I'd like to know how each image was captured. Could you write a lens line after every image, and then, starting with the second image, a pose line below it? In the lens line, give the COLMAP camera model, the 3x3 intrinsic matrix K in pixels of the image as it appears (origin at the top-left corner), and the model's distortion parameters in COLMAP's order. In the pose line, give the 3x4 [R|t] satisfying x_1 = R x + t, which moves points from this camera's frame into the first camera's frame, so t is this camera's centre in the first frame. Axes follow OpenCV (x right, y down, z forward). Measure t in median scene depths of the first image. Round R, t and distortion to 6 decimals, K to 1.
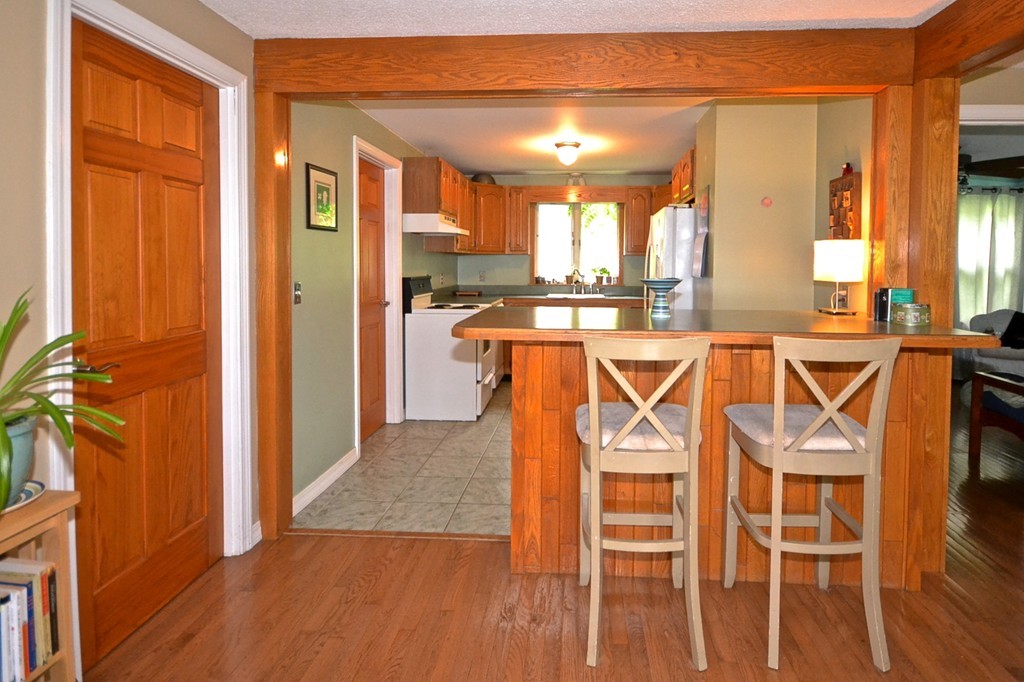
lens RADIAL K [[576.7, 0, 547.2], [0, 576.7, 280.4], [0, 0, 1]] dist [0.023069, 0.000073]
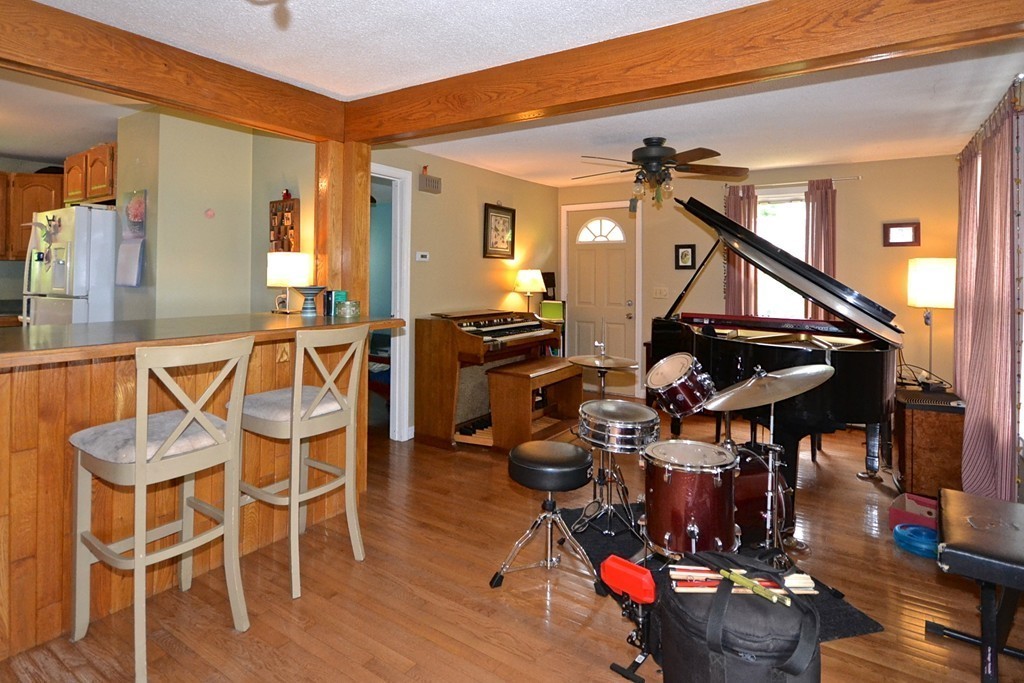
lens RADIAL K [[561.5, 0, 511.3], [0, 561.5, 289.9], [0, 0, 1]] dist [-0.000405, 0.000698]
pose [[0.510201, -0.028846, 0.859571, -0.280528], [0.021856, 0.999549, 0.020570, -0.004621], [-0.859777, 0.008292, 0.510602, -0.014920]]
